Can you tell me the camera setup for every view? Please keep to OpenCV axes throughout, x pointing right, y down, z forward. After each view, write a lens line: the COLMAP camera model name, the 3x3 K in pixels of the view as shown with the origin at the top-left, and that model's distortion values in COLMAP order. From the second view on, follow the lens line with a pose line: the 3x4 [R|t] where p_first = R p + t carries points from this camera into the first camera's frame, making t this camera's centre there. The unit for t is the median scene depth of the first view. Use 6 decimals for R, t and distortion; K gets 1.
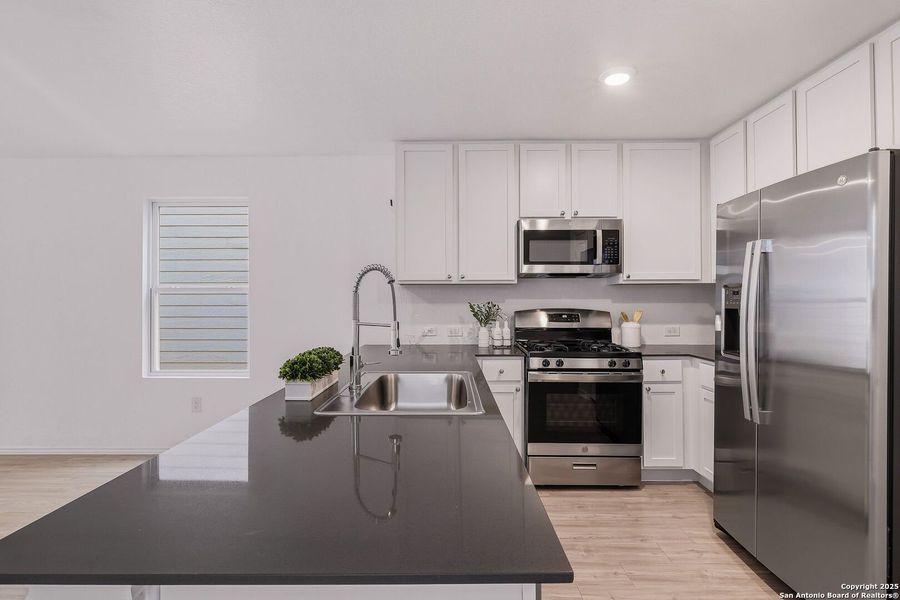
lens RADIAL K [[442.4, 0, 450.0], [0, 442.4, 300.0], [0, 0, 1]] dist [0.001511, 0.000261]
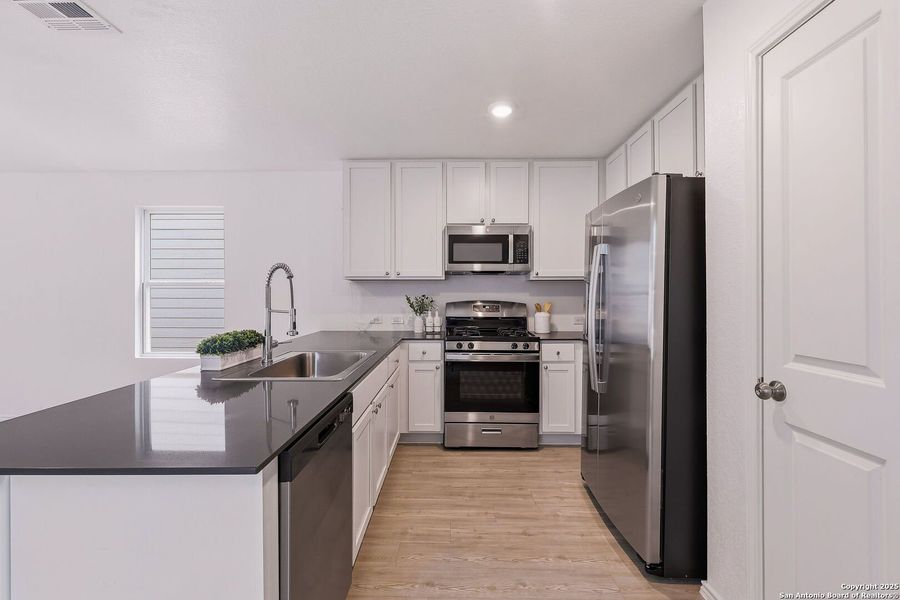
lens RADIAL K [[393.6, 0, 449.5], [0, 393.6, 297.2], [0, 0, 1]] dist [-0.000483, -0.000021]
pose [[0.999997, 0.002087, -0.001241, 0.169856], [-0.002080, 0.999978, 0.006245, 0.003925], [0.001254, -0.006242, 0.999980, -0.061170]]
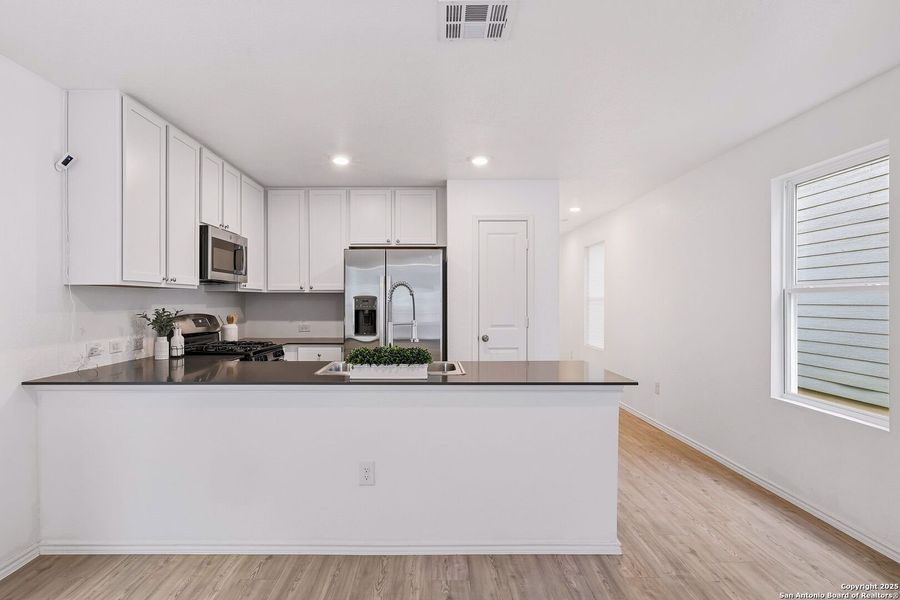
lens RADIAL K [[495.7, 0, 431.3], [0, 495.7, 297.9], [0, 0, 1]] dist [-0.001898, -0.000043]
pose [[-0.005352, 0.007806, 0.999955, -0.965972], [0.000992, 0.999969, -0.007800, -0.008267], [-0.999985, 0.000950, -0.005359, 0.500917]]
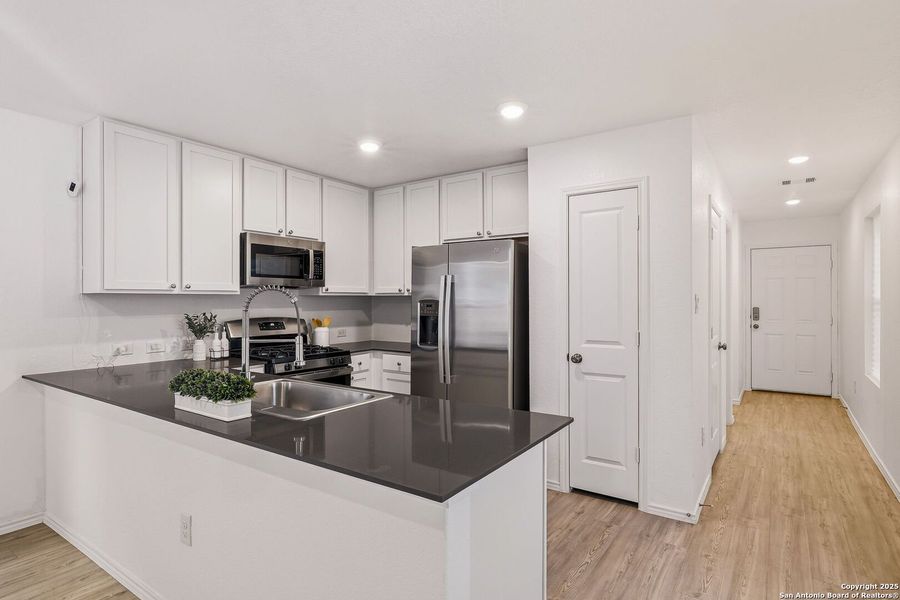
lens RADIAL K [[476.4, 0, 446.5], [0, 476.4, 298.4], [0, 0, 1]] dist [-0.000806, 0.000027]
pose [[0.565054, 0.002813, 0.825049, -0.493148], [0.000275, 0.999993, -0.003597, -0.024207], [-0.825054, 0.002259, 0.565050, -0.008541]]
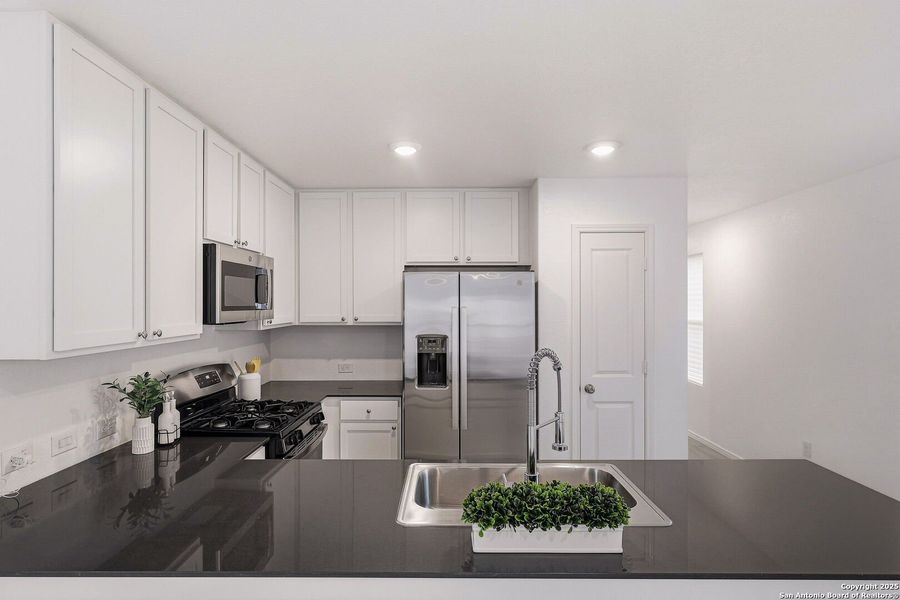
lens RADIAL K [[489.9, 0, 450.0], [0, 489.9, 300.0], [0, 0, 1]] dist [0.000508, 0.000787]
pose [[-0.000111, 0.007697, 0.999970, -0.591651], [0.002366, 0.999968, -0.007697, -0.089588], [-0.999997, 0.002365, -0.000129, 0.642224]]
